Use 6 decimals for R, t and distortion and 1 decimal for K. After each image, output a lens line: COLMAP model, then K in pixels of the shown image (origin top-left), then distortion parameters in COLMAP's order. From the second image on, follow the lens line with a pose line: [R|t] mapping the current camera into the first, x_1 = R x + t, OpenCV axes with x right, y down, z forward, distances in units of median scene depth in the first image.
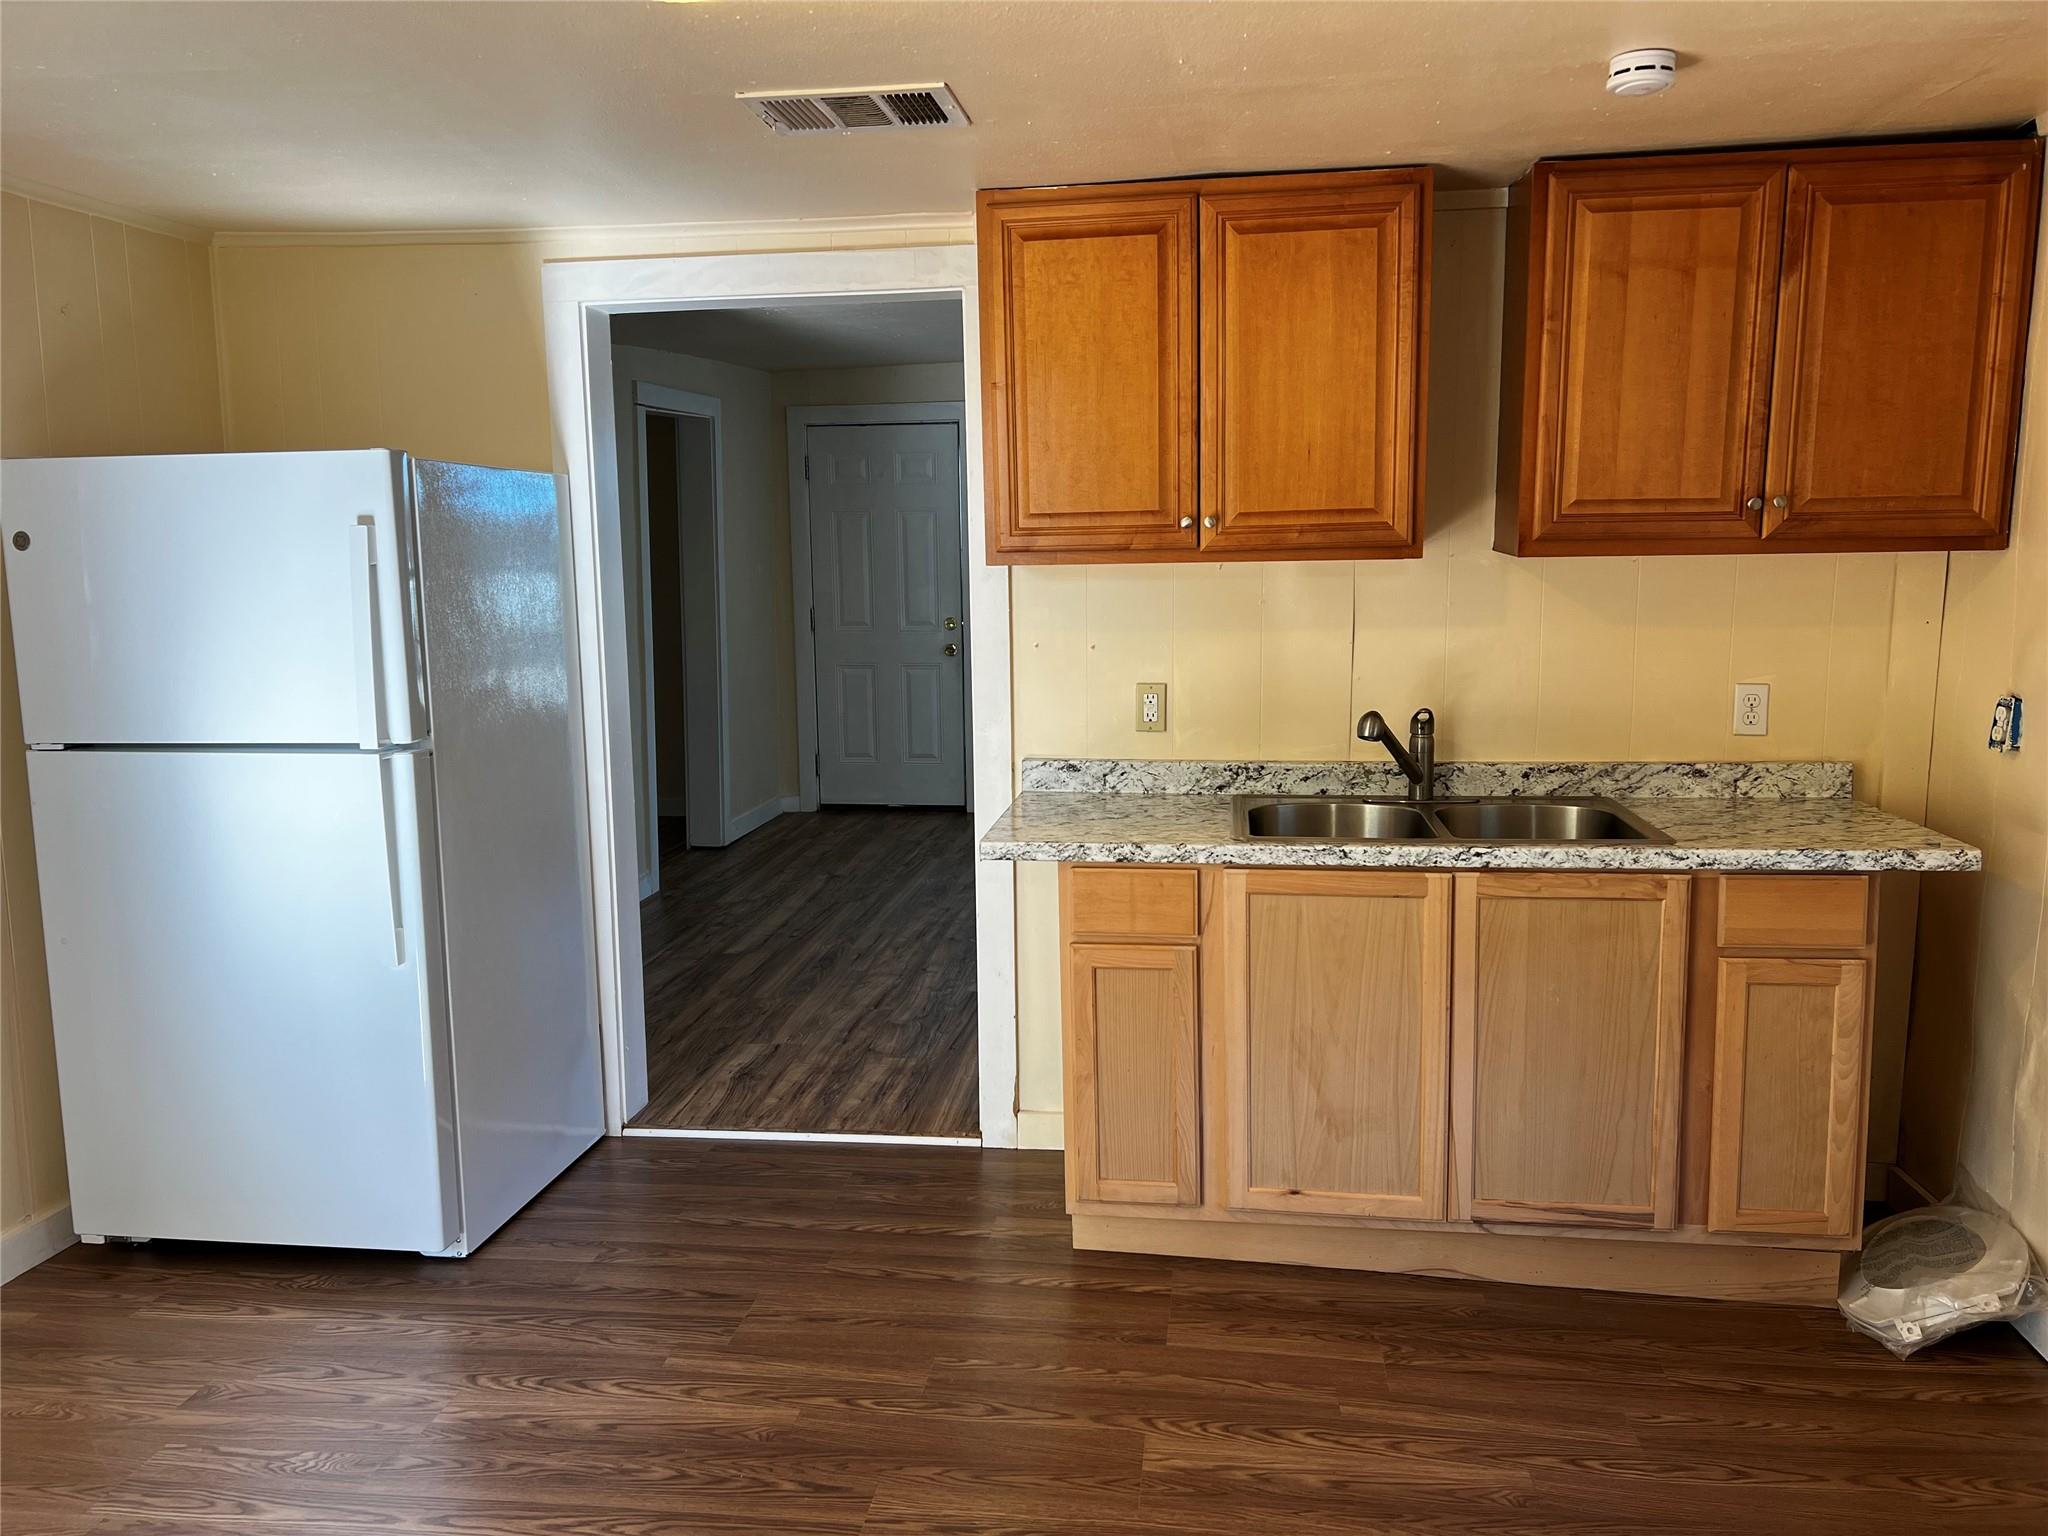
lens RADIAL K [[1539.0, 0, 1022.9], [0, 1539.0, 762.3], [0, 0, 1]] dist [0.061481, -0.051945]
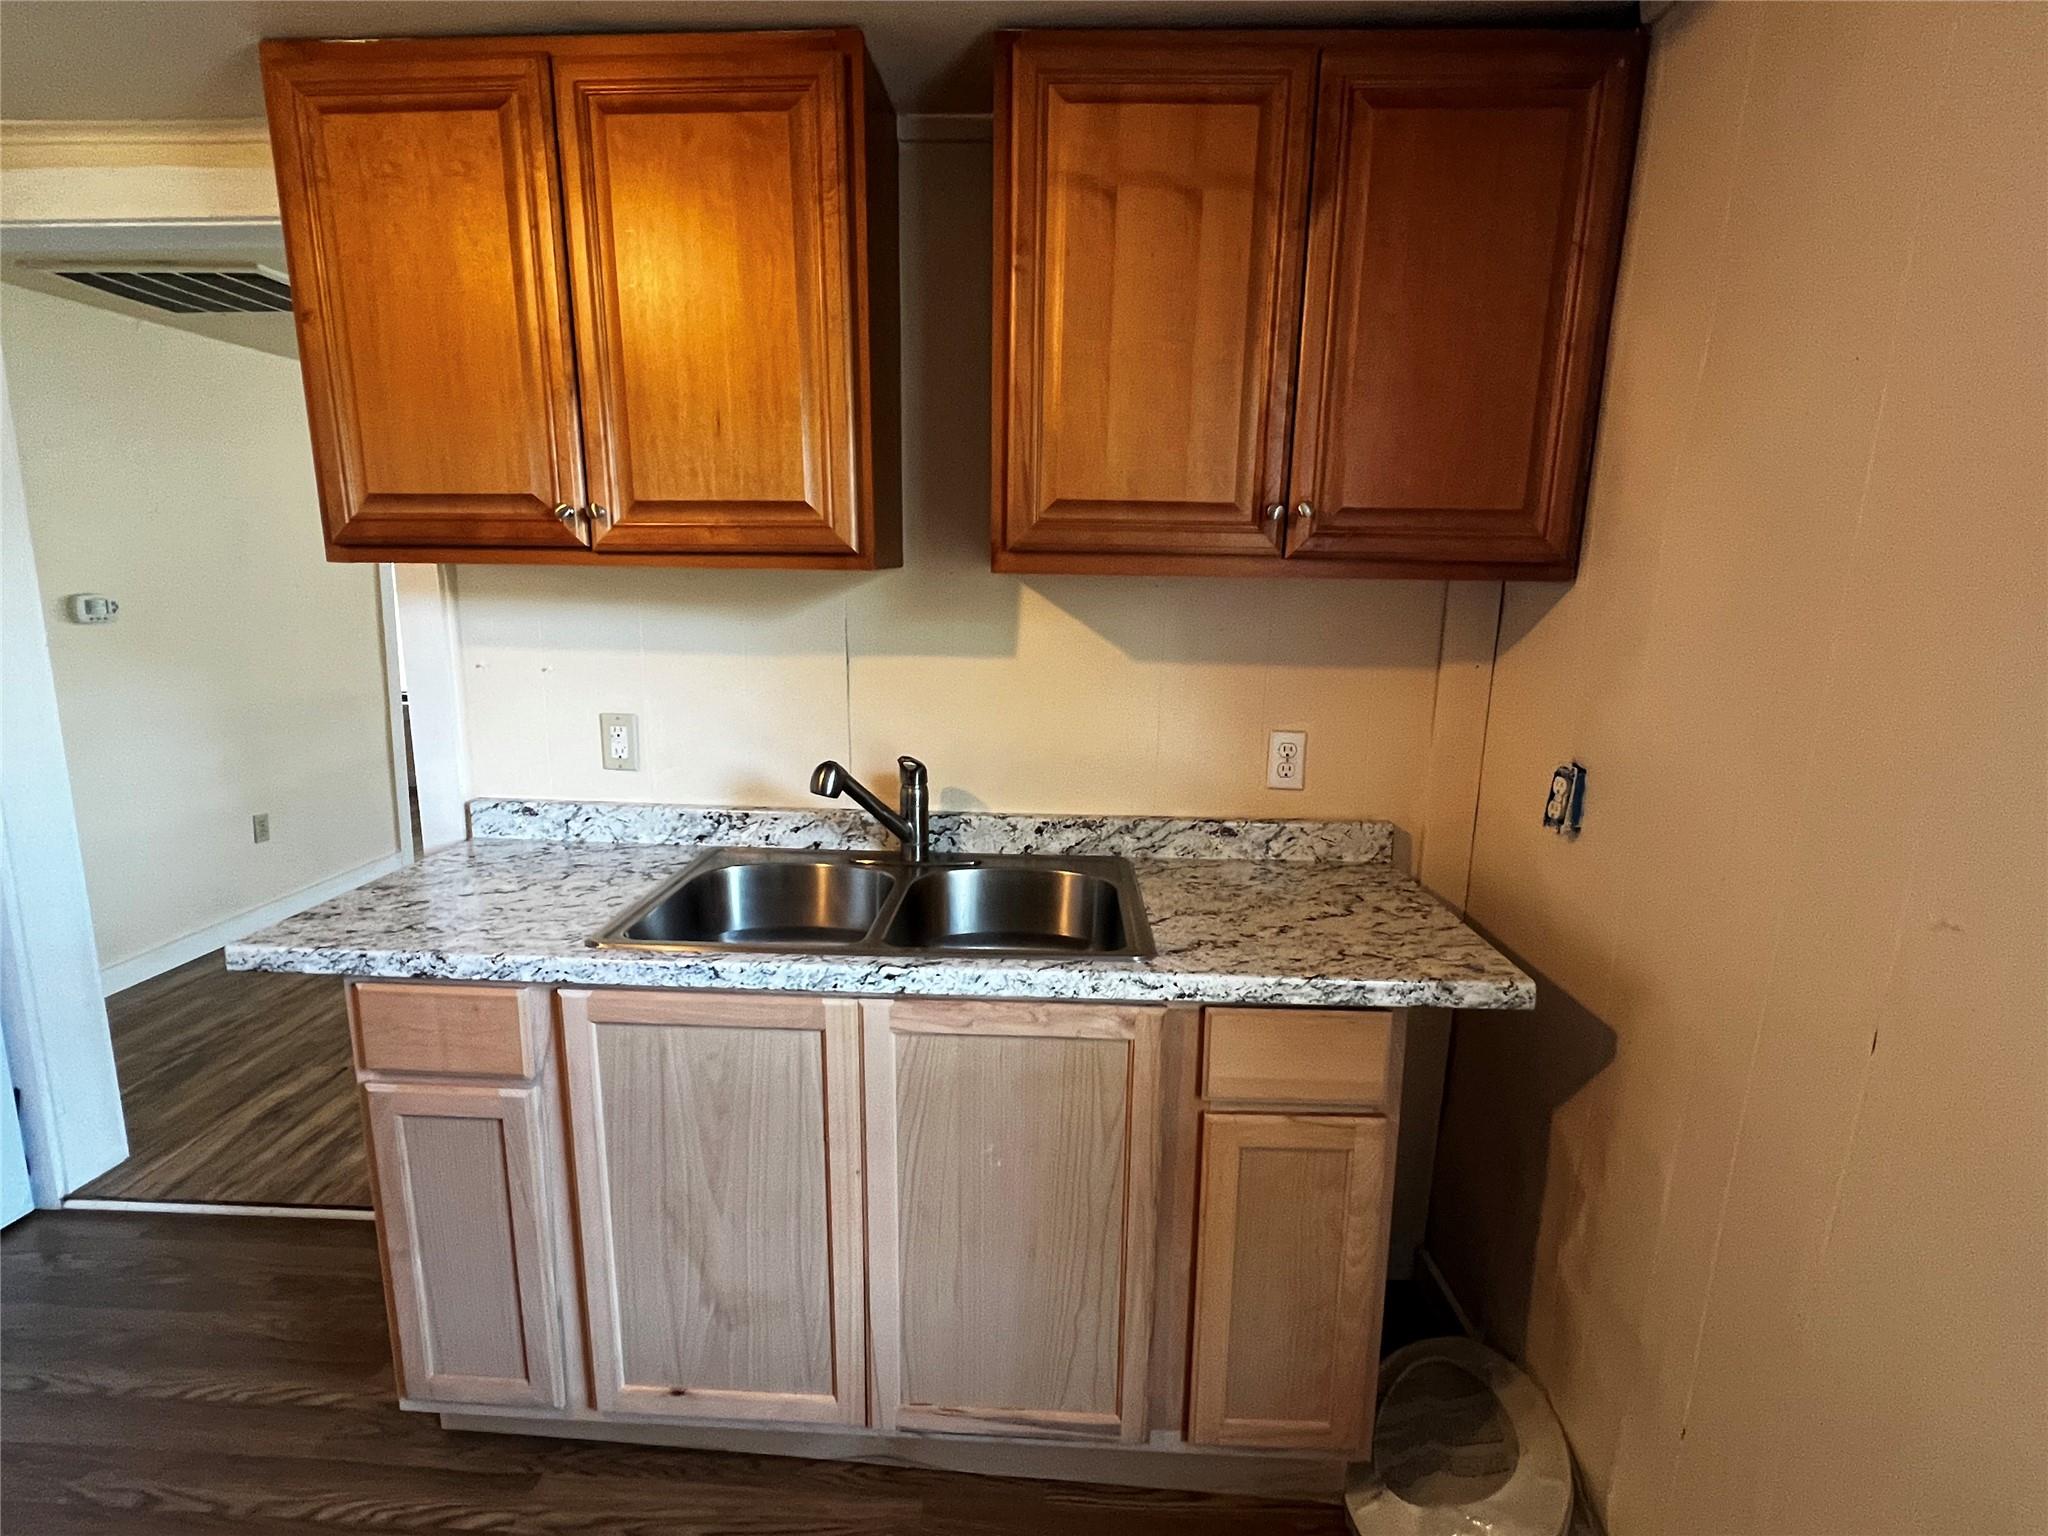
lens RADIAL K [[992.9, 0, 1011.5], [0, 992.9, 769.3], [0, 0, 1]] dist [-0.000810, 0.000785]
pose [[0.995788, 0.011527, 0.090962, 0.263276], [-0.015431, 0.998984, 0.042336, -0.050166], [-0.090382, -0.043562, 0.994954, 0.457719]]
